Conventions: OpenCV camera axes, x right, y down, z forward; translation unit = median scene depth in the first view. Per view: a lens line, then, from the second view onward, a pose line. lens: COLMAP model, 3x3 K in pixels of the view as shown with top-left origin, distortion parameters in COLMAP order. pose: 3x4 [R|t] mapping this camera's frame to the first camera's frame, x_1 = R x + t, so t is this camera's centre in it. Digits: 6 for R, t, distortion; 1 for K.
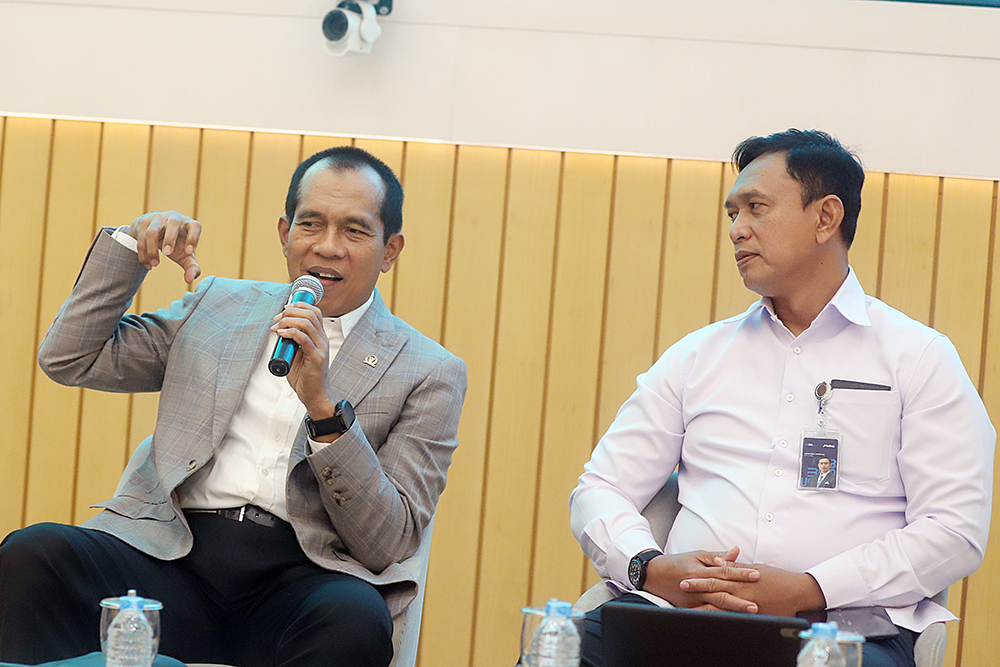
lens RADIAL K [[1431.4, 0, 502.3], [0, 1431.4, 283.1], [0, 0, 1]] dist [0.330465, -1.901626]
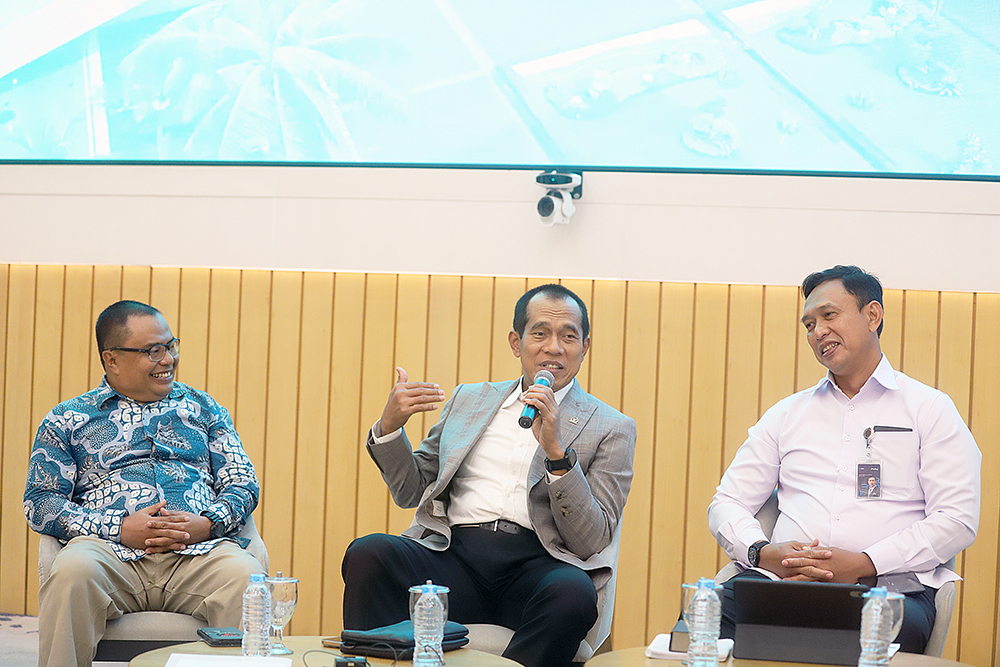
lens RADIAL K [[1431.4, 0, 502.3], [0, 1431.4, 283.1], [0, 0, 1]] dist [0.330465, -1.901626]
pose [[0.986621, -0.046856, -0.156155, 0.083760], [0.036592, 0.997016, -0.067972, 0.005793], [0.158873, 0.061348, 0.985391, -0.578364]]
